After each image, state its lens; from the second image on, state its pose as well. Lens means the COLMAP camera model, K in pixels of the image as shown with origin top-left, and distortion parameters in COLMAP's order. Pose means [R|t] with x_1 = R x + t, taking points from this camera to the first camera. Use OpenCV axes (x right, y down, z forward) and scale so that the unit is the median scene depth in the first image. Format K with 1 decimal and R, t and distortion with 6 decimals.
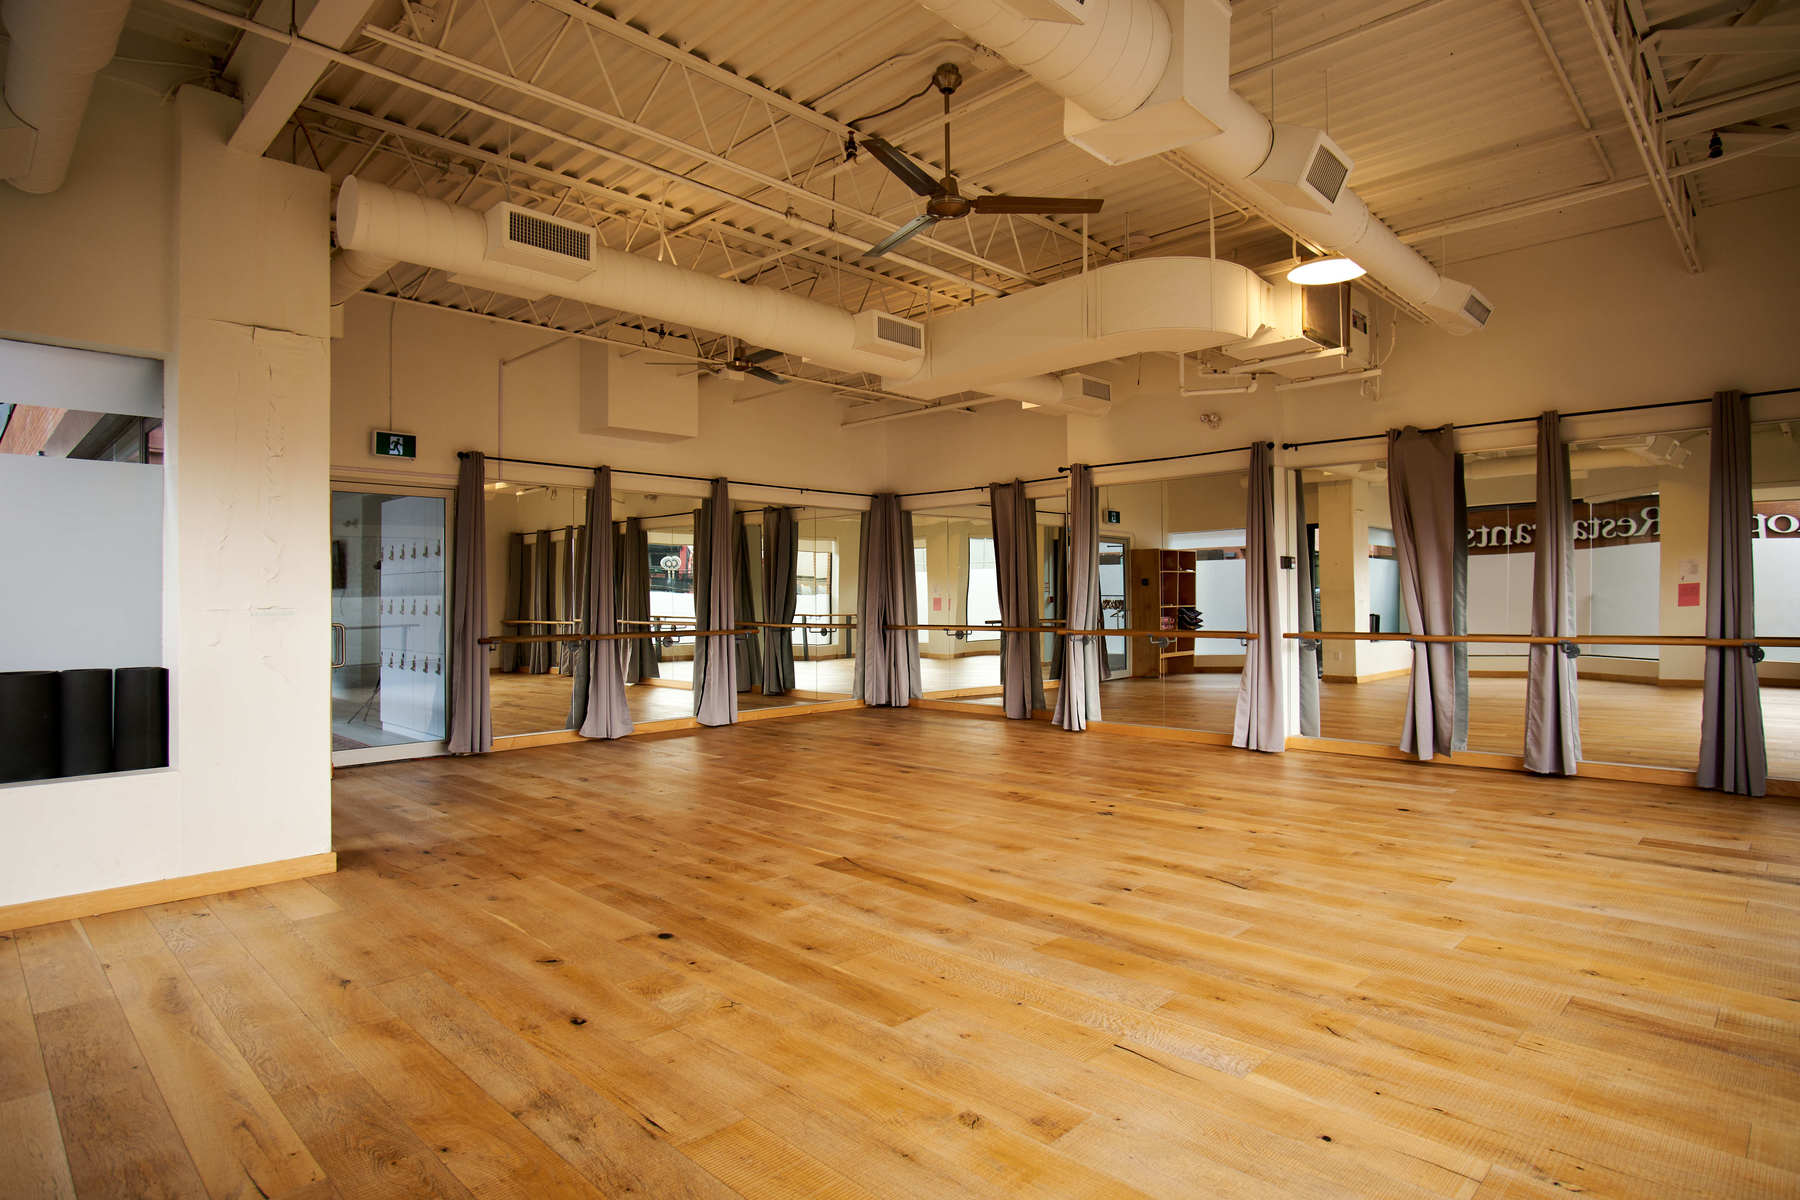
lens RADIAL K [[968.8, 0, 912.7], [0, 968.8, 585.1], [0, 0, 1]] dist [-0.036690, 0.011851]
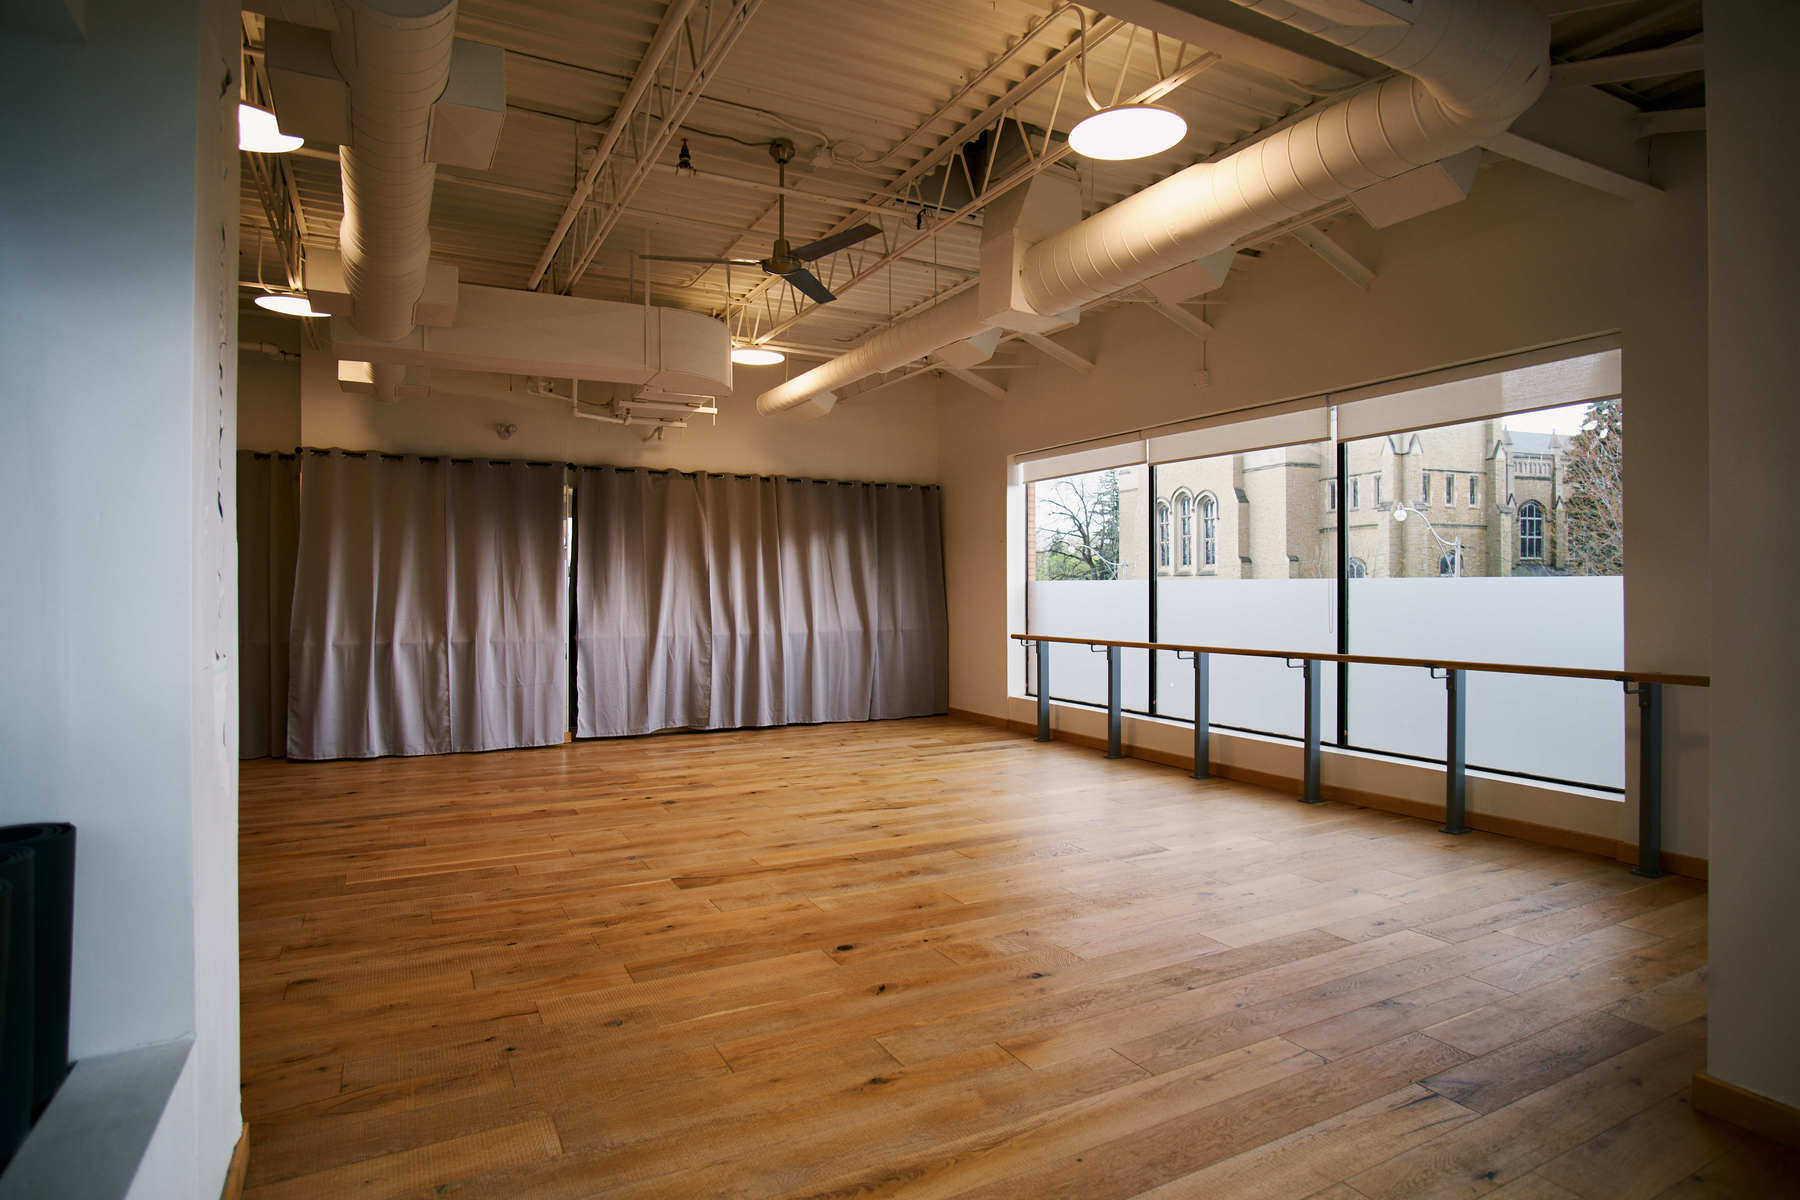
lens RADIAL K [[988.5, 0, 906.4], [0, 988.5, 557.9], [0, 0, 1]] dist [-0.020791, -0.000064]
pose [[0.303690, 0.036280, 0.952080, -1.009372], [-0.015381, 0.999331, -0.033175, -0.013601], [-0.952647, -0.004569, 0.304045, 0.499998]]
